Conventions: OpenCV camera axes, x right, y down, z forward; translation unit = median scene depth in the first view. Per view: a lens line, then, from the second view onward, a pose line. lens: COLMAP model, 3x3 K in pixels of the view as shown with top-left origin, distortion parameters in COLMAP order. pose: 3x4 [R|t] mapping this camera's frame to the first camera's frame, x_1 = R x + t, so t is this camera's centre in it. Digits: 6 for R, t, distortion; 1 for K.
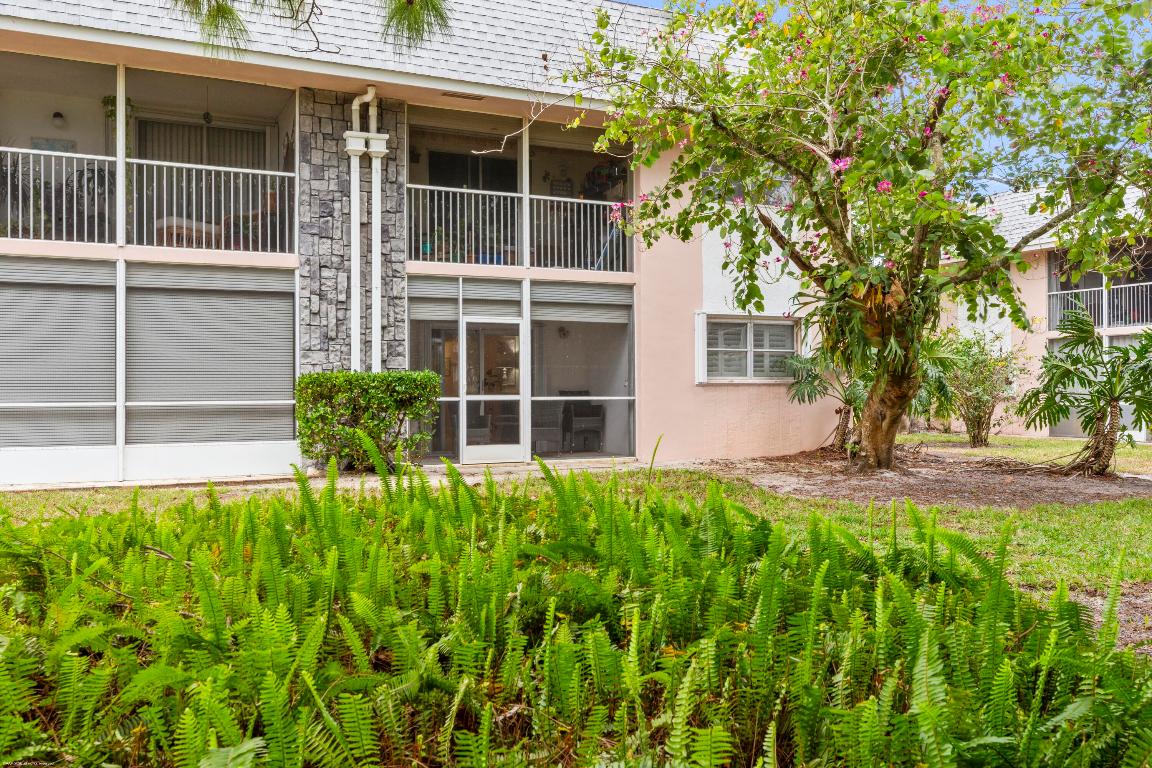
lens RADIAL K [[969.6, 0, 576.4], [0, 969.6, 380.9], [0, 0, 1]] dist [0.005056, 0.008483]
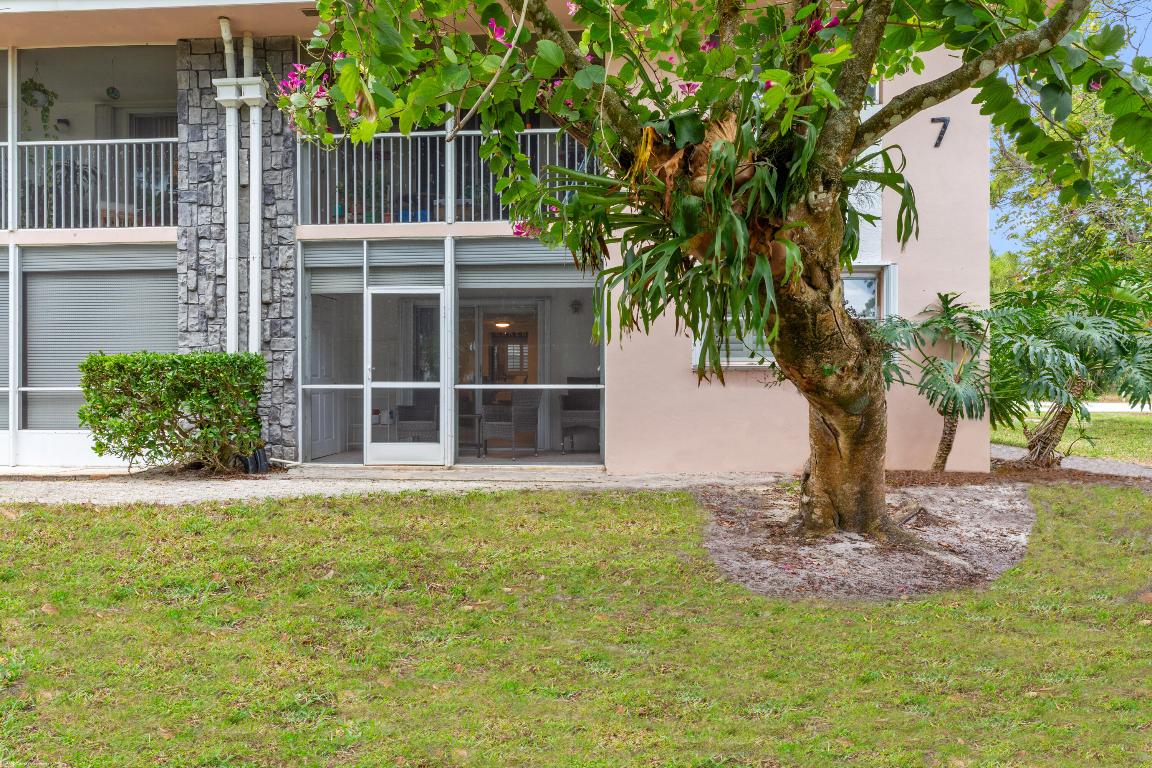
lens RADIAL K [[727.9, 0, 575.2], [0, 727.9, 392.7], [0, 0, 1]] dist [-0.000110, -0.005067]
pose [[0.867421, 0.014886, -0.497351, 0.366354], [0.002100, 0.999434, 0.033576, 0.003339], [0.497570, -0.030169, 0.866899, 0.569931]]
